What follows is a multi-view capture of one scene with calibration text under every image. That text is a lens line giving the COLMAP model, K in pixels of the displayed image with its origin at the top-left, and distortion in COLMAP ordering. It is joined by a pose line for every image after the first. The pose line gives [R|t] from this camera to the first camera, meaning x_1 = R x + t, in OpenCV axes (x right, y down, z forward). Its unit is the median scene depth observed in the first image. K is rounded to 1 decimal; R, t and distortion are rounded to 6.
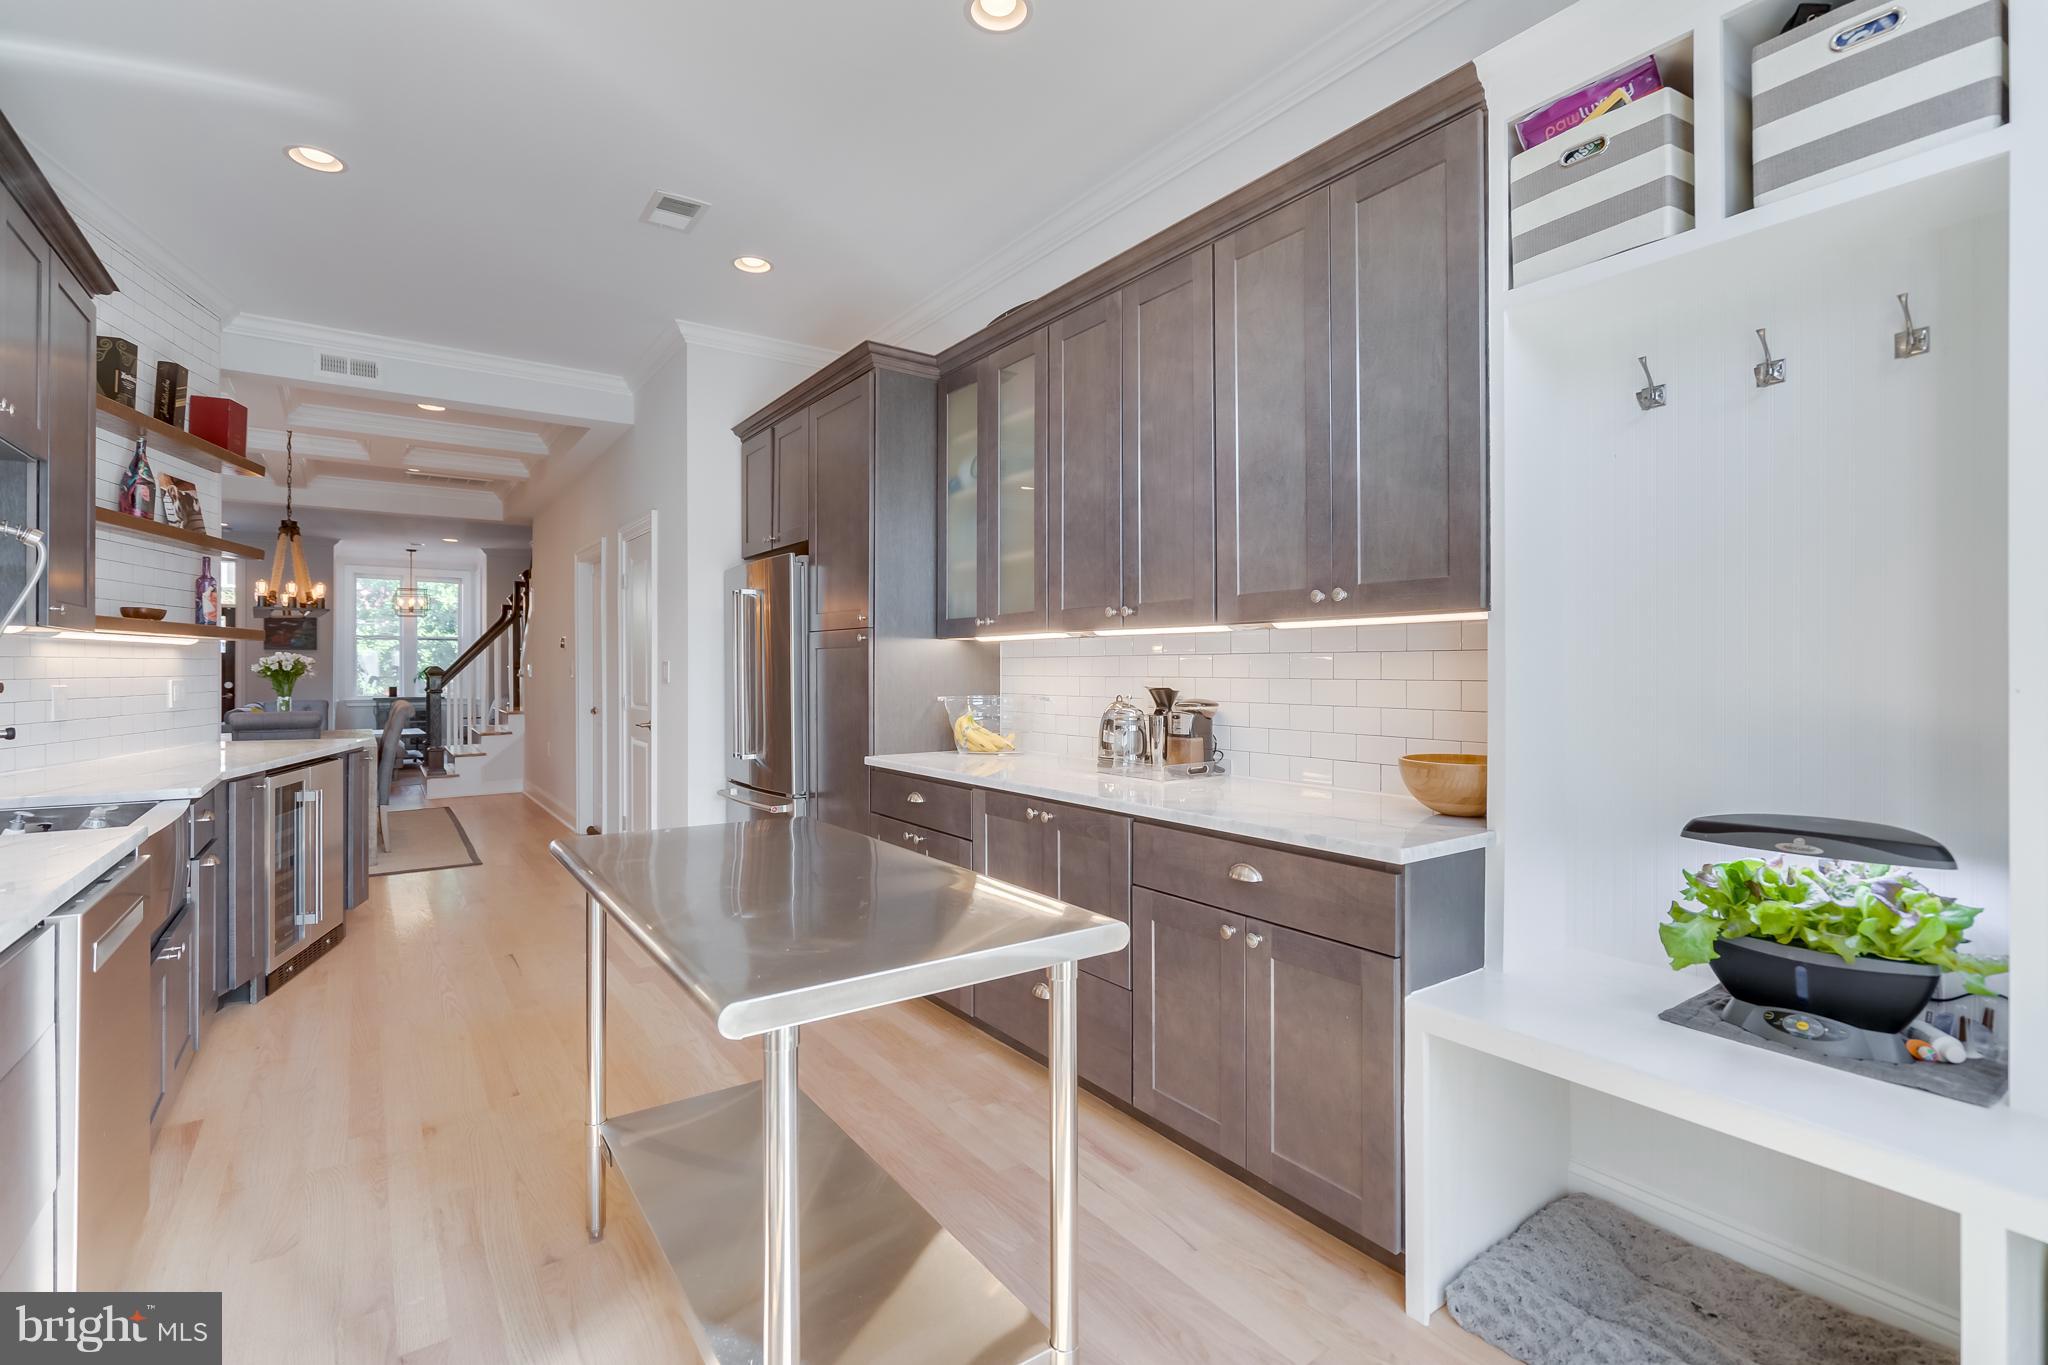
lens RADIAL K [[937.7, 0, 1021.2], [0, 937.7, 669.5], [0, 0, 1]] dist [-0.004376, 0.000886]
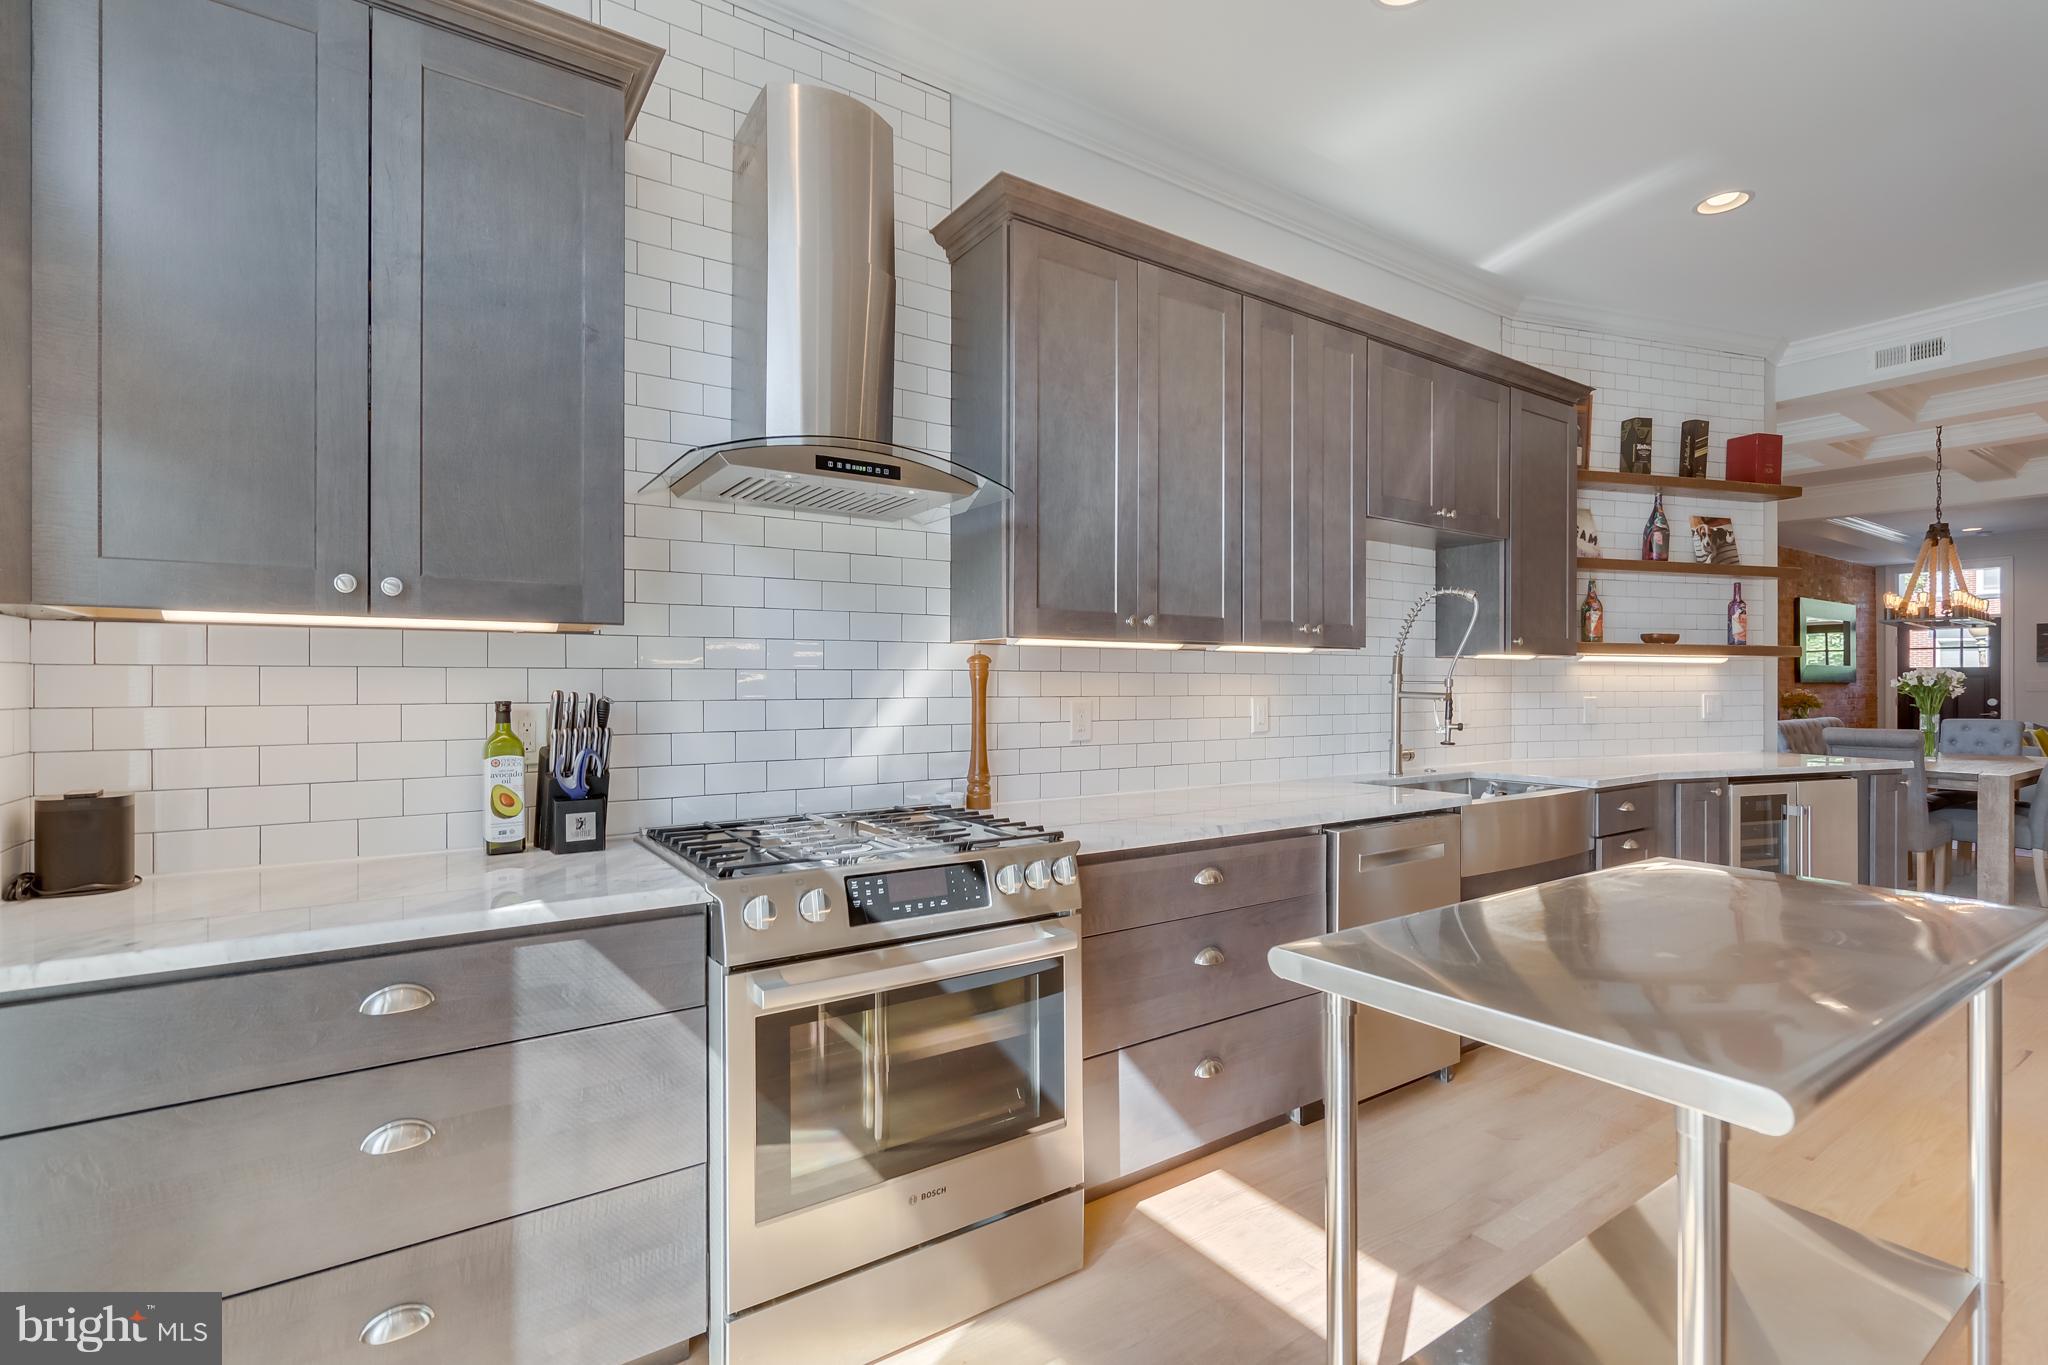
lens RADIAL K [[937.7, 0, 1020.5], [0, 937.7, 687.8], [0, 0, 1]] dist [-0.004376, 0.000886]
pose [[-0.013952, 0.001602, -0.999901, 0.260751], [0.001865, 0.999997, 0.001576, 0.000159], [0.999901, -0.001843, -0.013955, 0.181588]]
